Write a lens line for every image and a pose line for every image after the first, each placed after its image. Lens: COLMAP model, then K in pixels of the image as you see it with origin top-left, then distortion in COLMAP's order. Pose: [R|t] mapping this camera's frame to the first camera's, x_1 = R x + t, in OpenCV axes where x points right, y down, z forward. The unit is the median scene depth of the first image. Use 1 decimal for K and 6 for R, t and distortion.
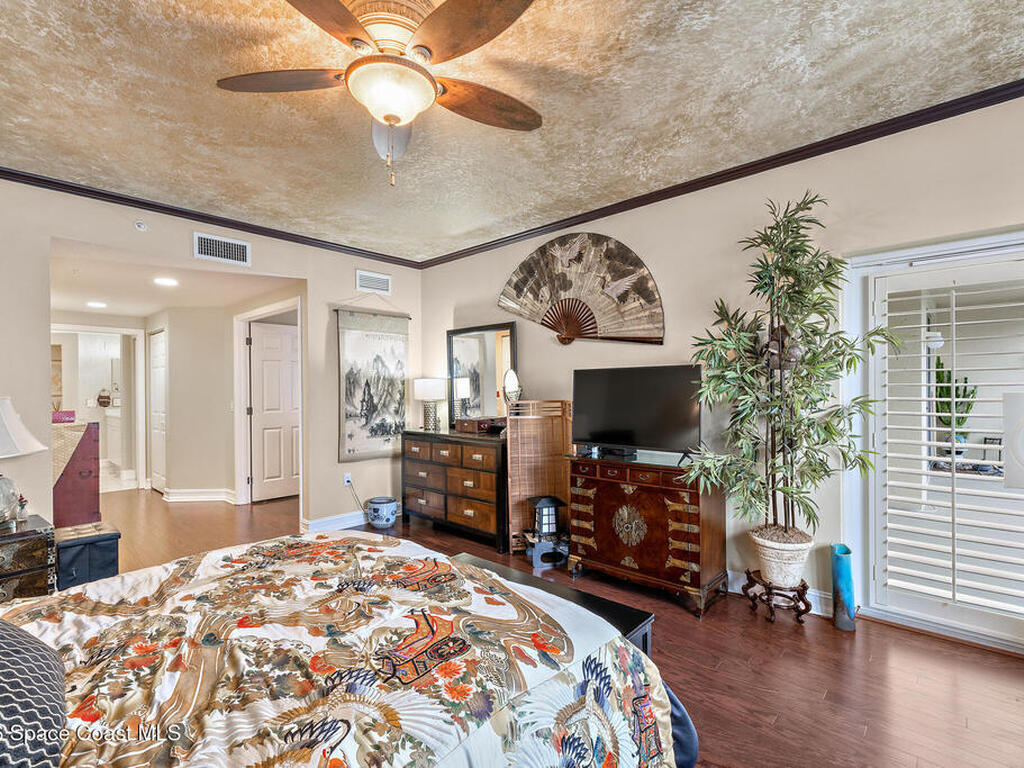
lens RADIAL K [[487.5, 0, 502.6], [0, 487.5, 381.5], [0, 0, 1]] dist [0.002305, 0.001117]
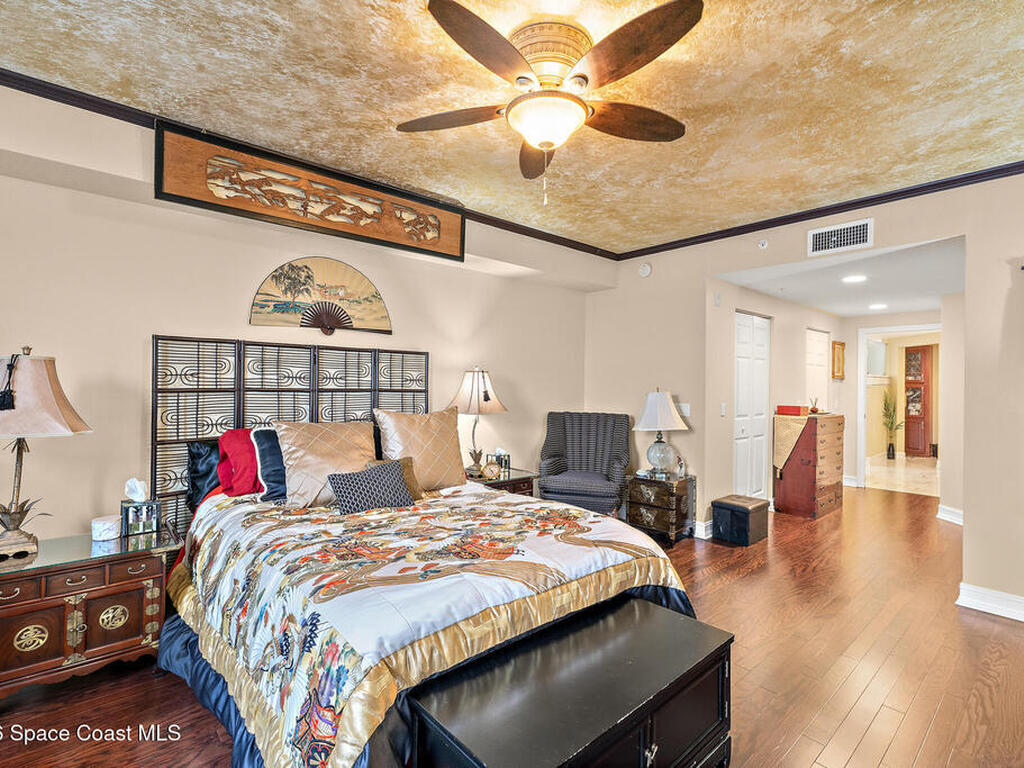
lens RADIAL K [[486.5, 0, 512.0], [0, 486.5, 384.0], [0, 0, 1]] dist [-0.001996, 0.000173]
pose [[-0.092167, 0.005842, -0.995726, 1.037422], [0.005264, 0.999972, 0.005379, -0.010906], [0.995730, -0.004746, -0.092195, 1.236198]]
